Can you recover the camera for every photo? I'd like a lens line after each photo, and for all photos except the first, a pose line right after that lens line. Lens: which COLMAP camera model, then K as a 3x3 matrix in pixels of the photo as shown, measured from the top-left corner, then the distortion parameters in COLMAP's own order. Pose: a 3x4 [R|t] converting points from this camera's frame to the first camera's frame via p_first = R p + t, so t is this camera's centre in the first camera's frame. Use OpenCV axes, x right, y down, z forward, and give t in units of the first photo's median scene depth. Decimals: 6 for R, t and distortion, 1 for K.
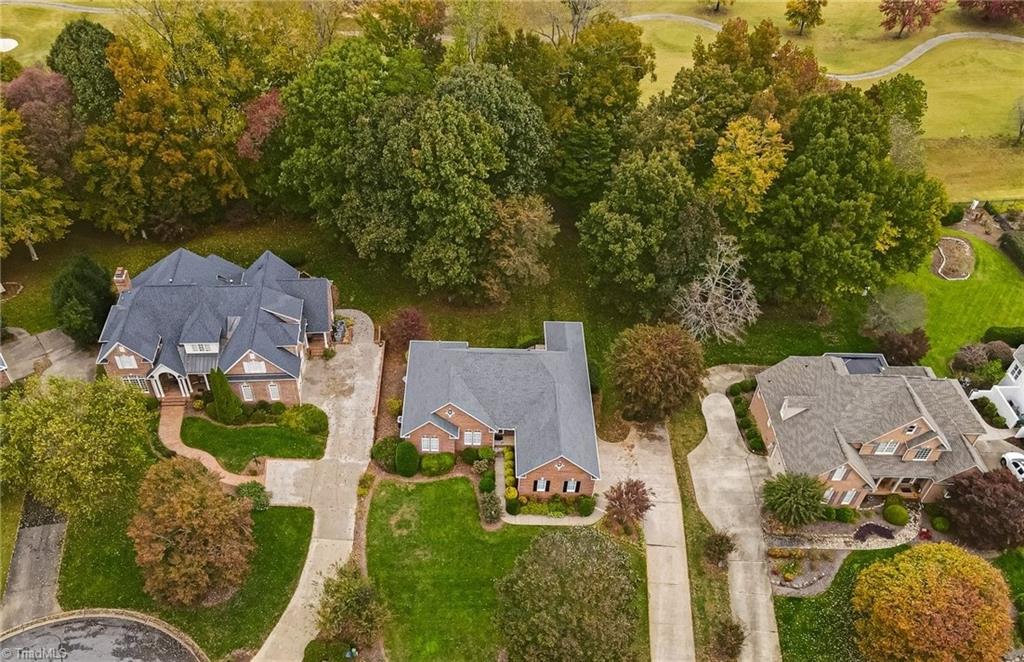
lens RADIAL K [[826.2, 0, 483.6], [0, 826.2, 414.8], [0, 0, 1]] dist [0.007303, 0.029214]
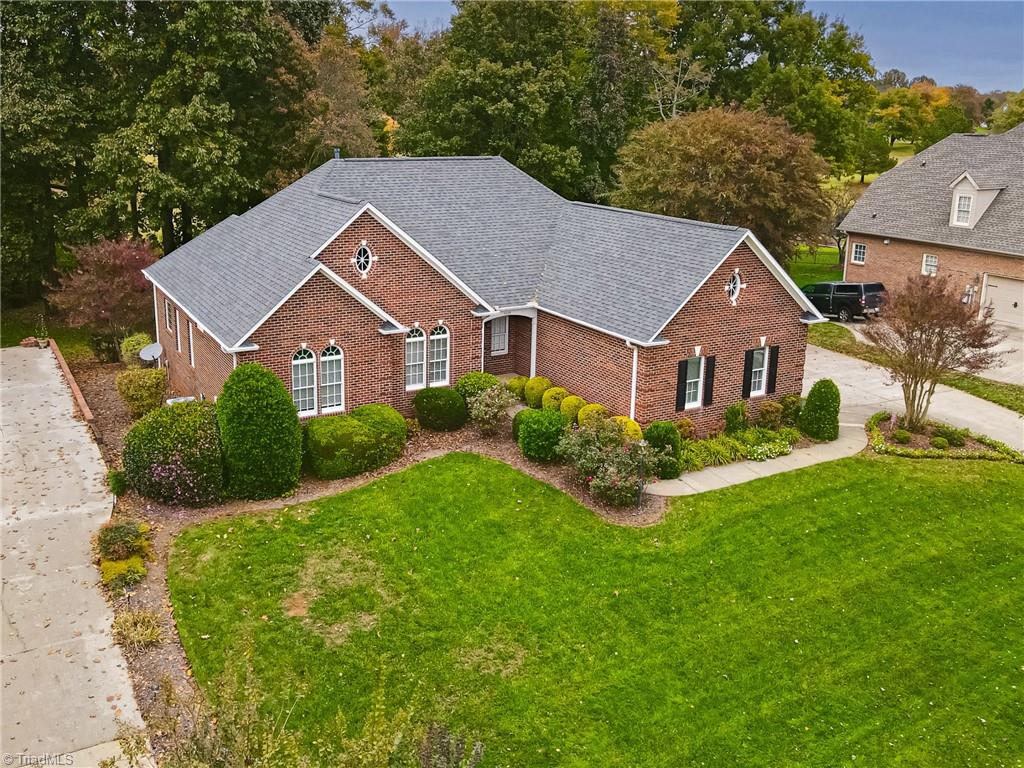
lens RADIAL K [[912.5, 0, 481.1], [0, 912.5, 312.2], [0, 0, 1]] dist [0.001220, 0.035654]
pose [[0.868077, -0.123225, 0.480892, -0.169576], [0.363297, 0.817859, -0.446231, 0.184699], [-0.338315, 0.562069, 0.754732, 0.690962]]
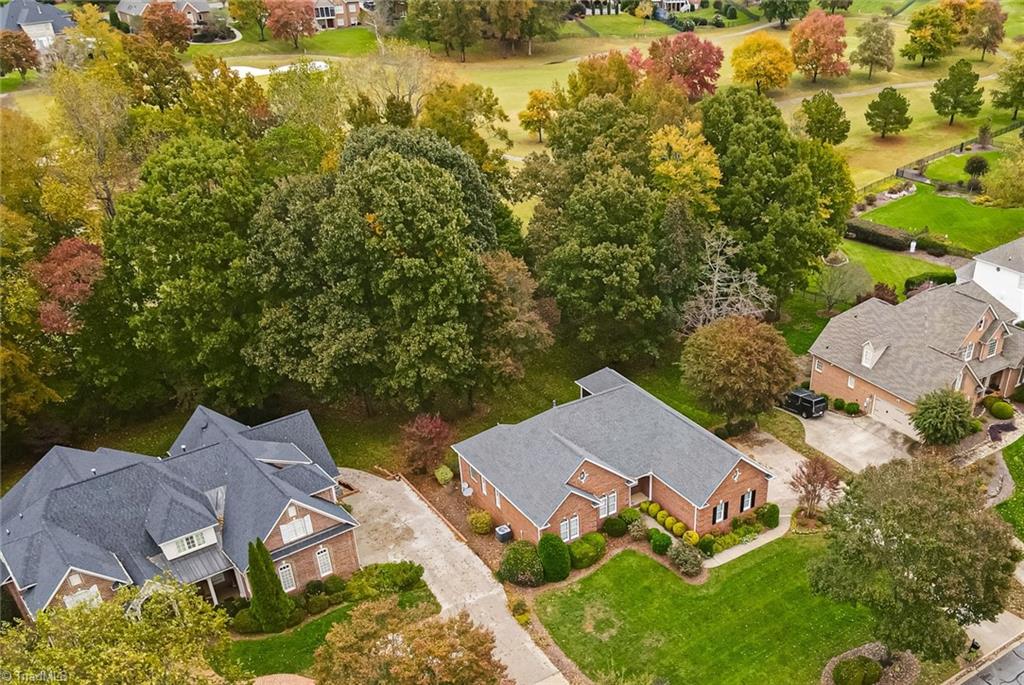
lens RADIAL K [[945.4, 0, 640.4], [0, 945.4, 475.0], [0, 0, 1]] dist [0.016964, 0.000000]
pose [[0.802147, -0.342160, 0.489373, -0.414454], [0.437811, 0.894312, -0.092345, 0.098209], [-0.406056, 0.288327, 0.867171, 0.195249]]
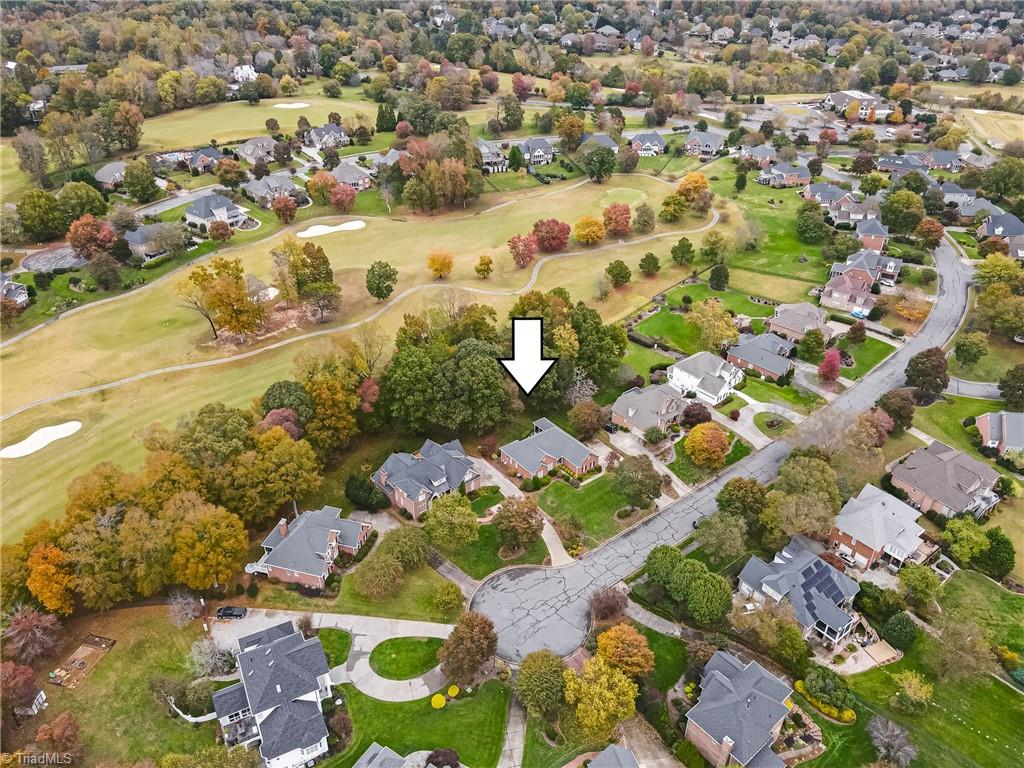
lens RADIAL K [[751.9, 0, 511.8], [0, 751.9, 377.5], [0, 0, 1]] dist [0.008119, 0.018521]
pose [[0.783516, -0.337352, 0.521821, -1.236108], [0.453789, 0.884337, -0.109651, -0.015338], [-0.424475, 0.322710, 0.845978, -1.033316]]
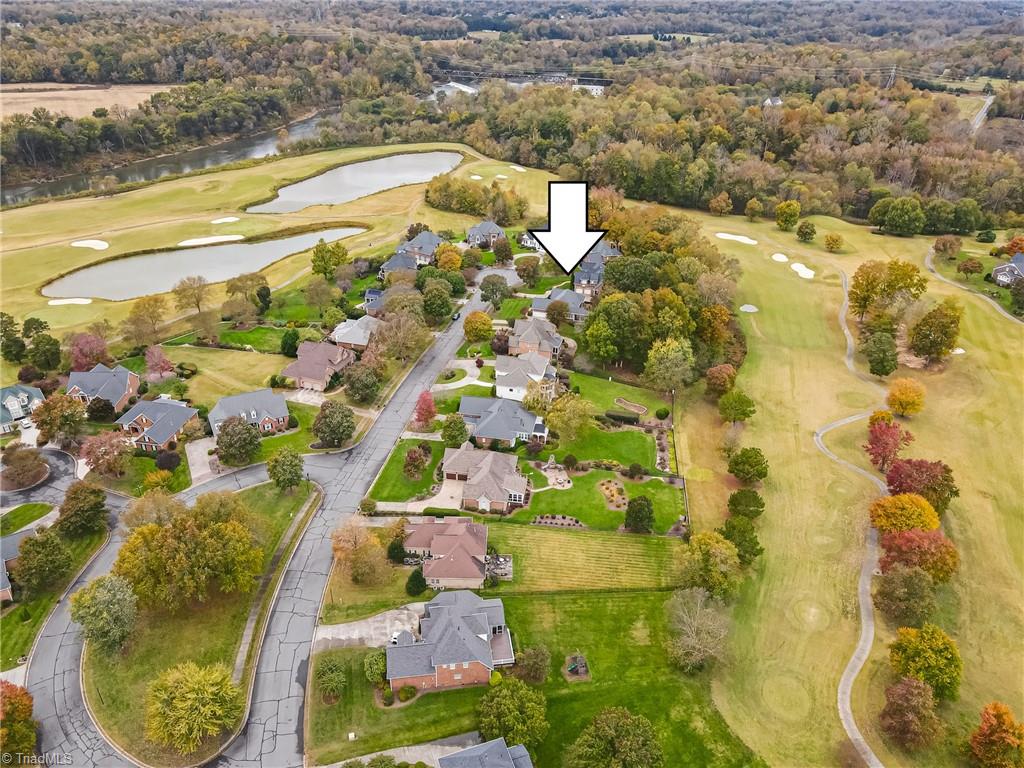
lens RADIAL K [[751.9, 0, 511.8], [0, 751.9, 383.0], [0, 0, 1]] dist [0.008119, 0.018521]
pose [[-0.248191, 0.432038, -0.867032, 3.417577], [-0.718819, 0.517860, 0.463811, -1.340665], [0.649385, 0.738353, 0.182029, 0.476861]]
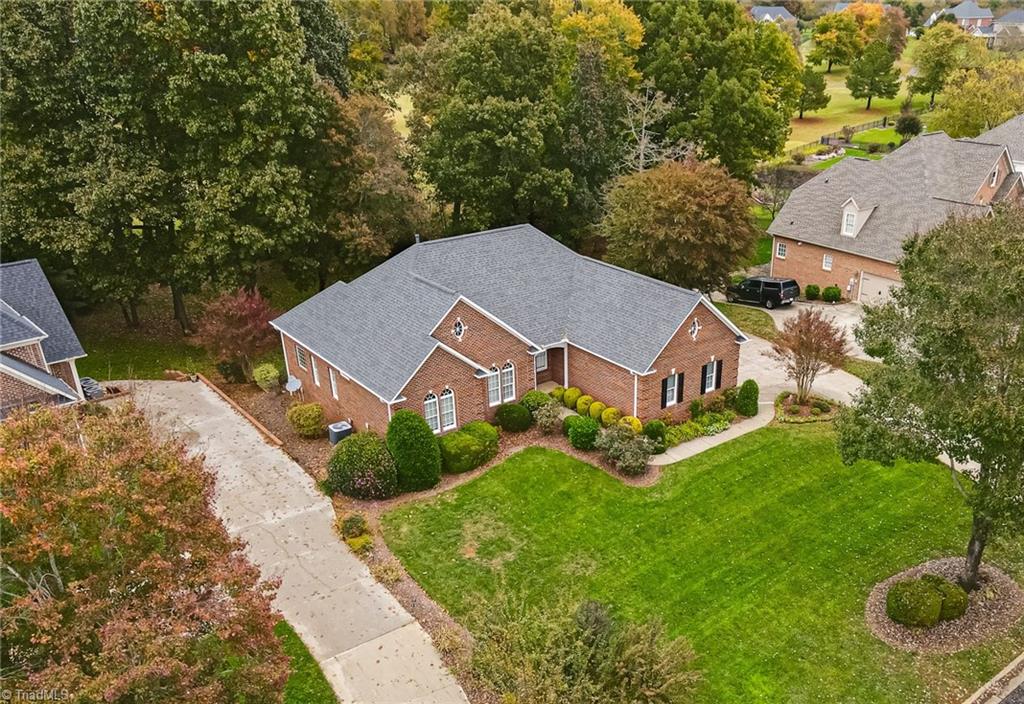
lens RADIAL K [[886.7, 0, 602.0], [0, 886.7, 443.2], [0, 0, 1]] dist [0.014758, 0.017222]
pose [[0.765705, -0.313900, 0.561394, -0.285325], [0.474764, 0.864686, -0.164063, 0.178460], [-0.433931, 0.392153, 0.811123, 0.528829]]
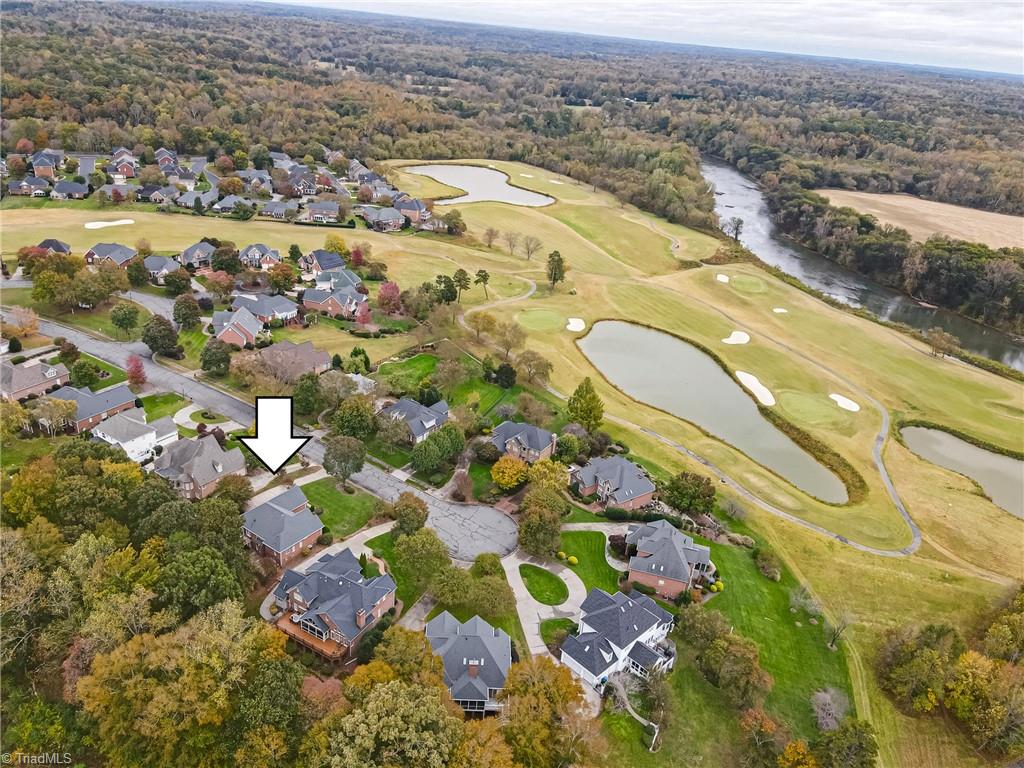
lens RADIAL K [[751.9, 0, 513.1], [0, 751.9, 382.3], [0, 0, 1]] dist [0.008119, 0.018521]
pose [[-0.820133, -0.336225, 0.462963, -1.470522], [0.325155, 0.391907, 0.860630, -1.914507], [-0.470804, 0.856365, -0.212090, 0.803193]]
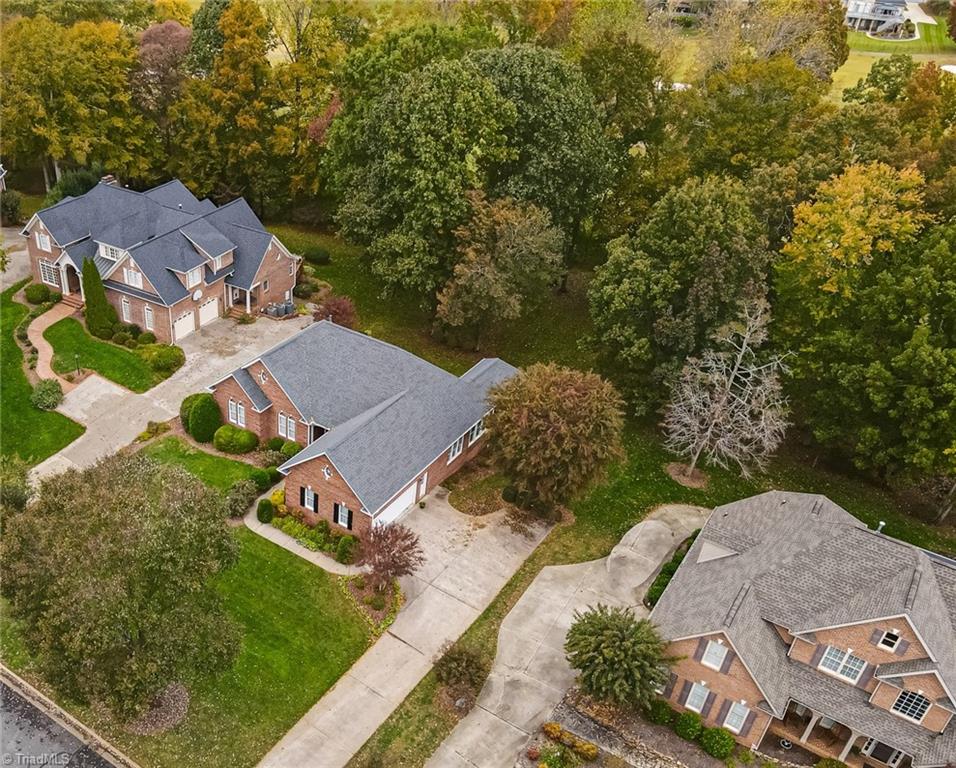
lens RADIAL K [[886.9, 0, 353.3], [0, 886.9, 450.0], [0, 0, 1]] dist [0.014770, 0.000000]
pose [[0.816110, 0.335596, -0.470468, 0.424424], [-0.425215, 0.900029, -0.095599, 0.098408], [0.391352, 0.278069, 0.877224, 0.306316]]
